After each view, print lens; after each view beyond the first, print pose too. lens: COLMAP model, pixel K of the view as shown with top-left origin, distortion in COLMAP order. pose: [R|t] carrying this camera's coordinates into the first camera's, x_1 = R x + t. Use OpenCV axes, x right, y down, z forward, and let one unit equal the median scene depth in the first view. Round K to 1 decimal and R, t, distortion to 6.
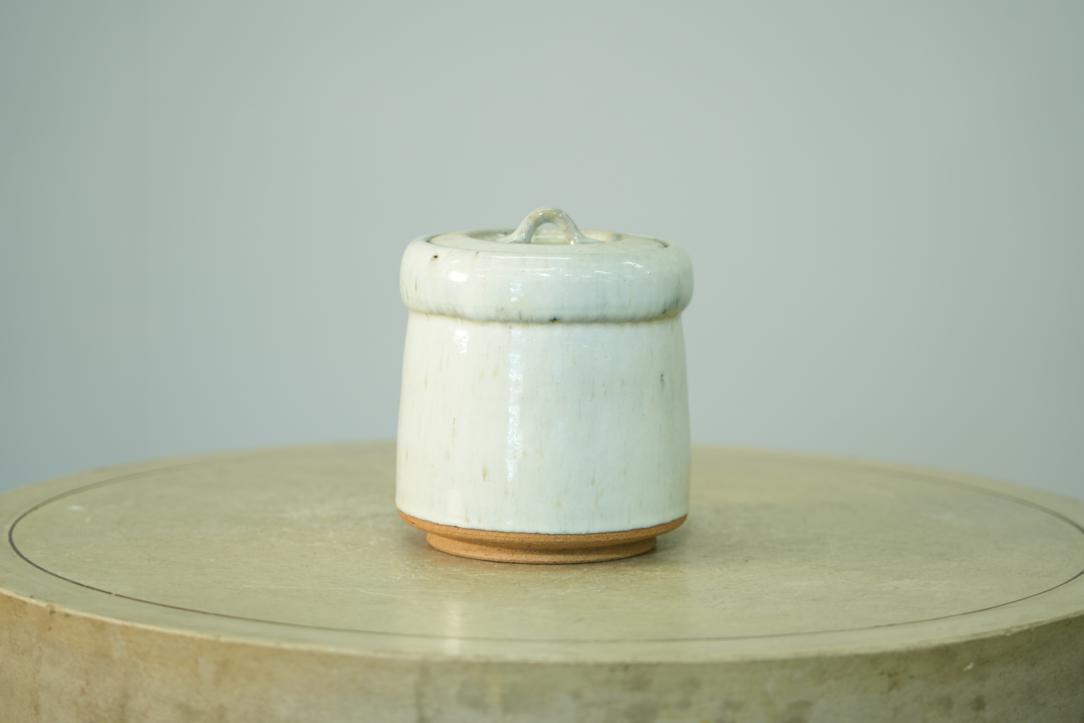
lens RADIAL K [[3334.6, 0, 534.4], [0, 3334.6, 360.8], [0, 0, 1]] dist [-0.008308, 0.000000]
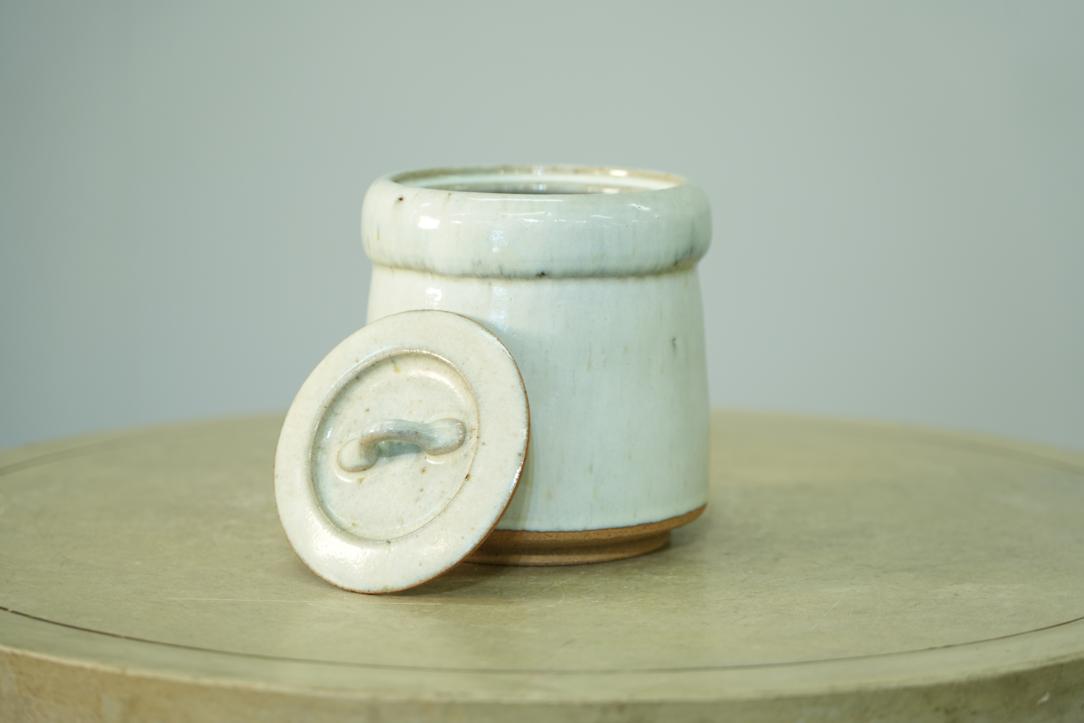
lens RADIAL K [[3334.6, 0, 550.8], [0, 3334.6, 361.1], [0, 0, 1]] dist [-0.008308, 0.000000]
pose [[0.999860, -0.006181, -0.015530, 0.020727], [0.006555, 0.999687, 0.024127, -0.010703], [0.015376, -0.024226, 0.999588, 0.168178]]
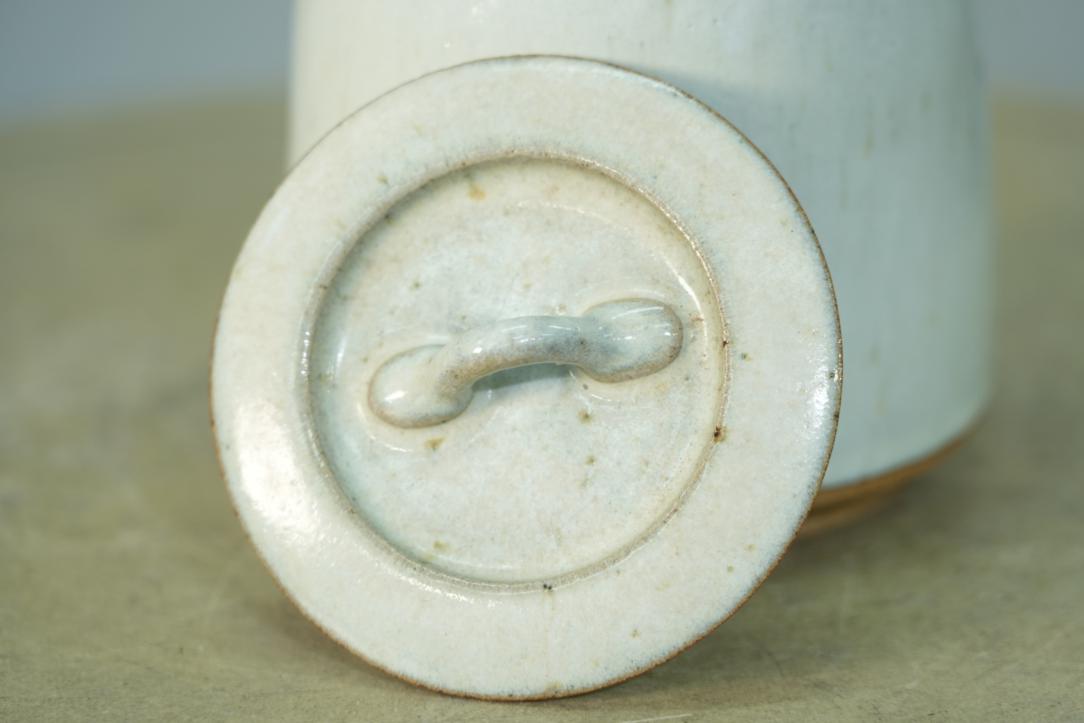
lens RADIAL K [[3334.6, 0, 543.7], [0, 3334.6, 365.9], [0, 0, 1]] dist [-0.008308, 0.000000]
pose [[0.951313, -0.120583, 0.283660, -0.125238], [0.061602, 0.976113, 0.208348, -0.046302], [-0.302007, -0.180731, 0.936017, 0.609327]]
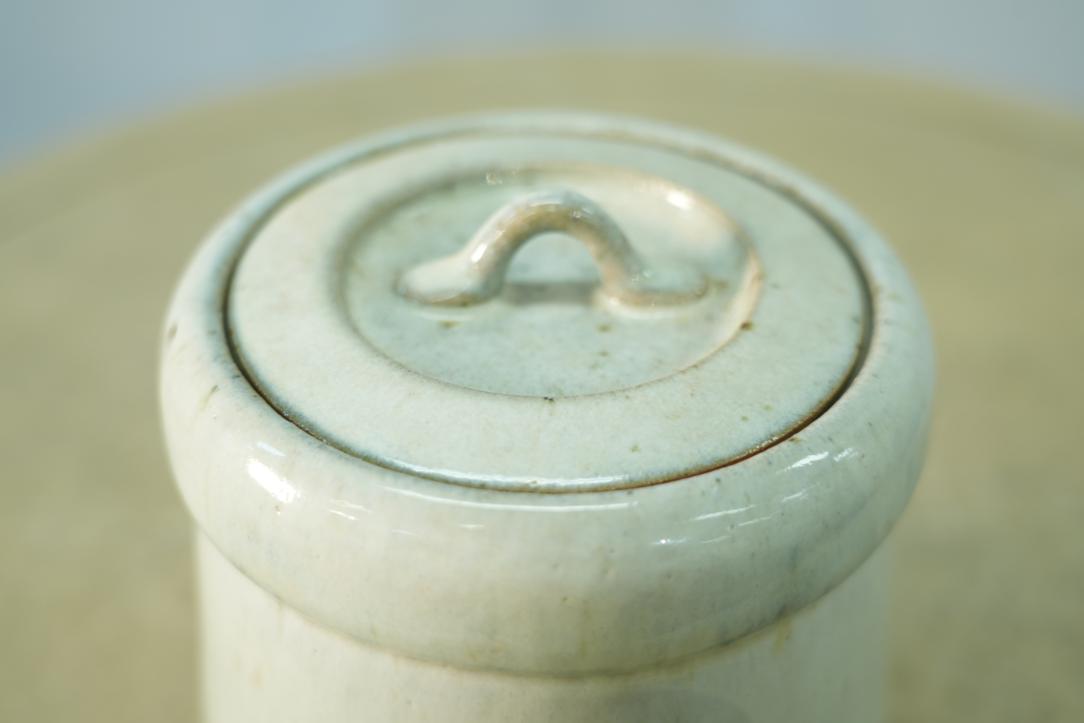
lens RADIAL K [[1746.1, 0, 542.6], [0, 1746.1, 362.1], [0, 0, 1]] dist [-0.006494, 0.000000]
pose [[0.877478, 0.368806, 0.306616, -0.082978], [-0.166801, 0.834052, -0.525866, 0.135989], [-0.449677, 0.410292, 0.793380, 0.794651]]
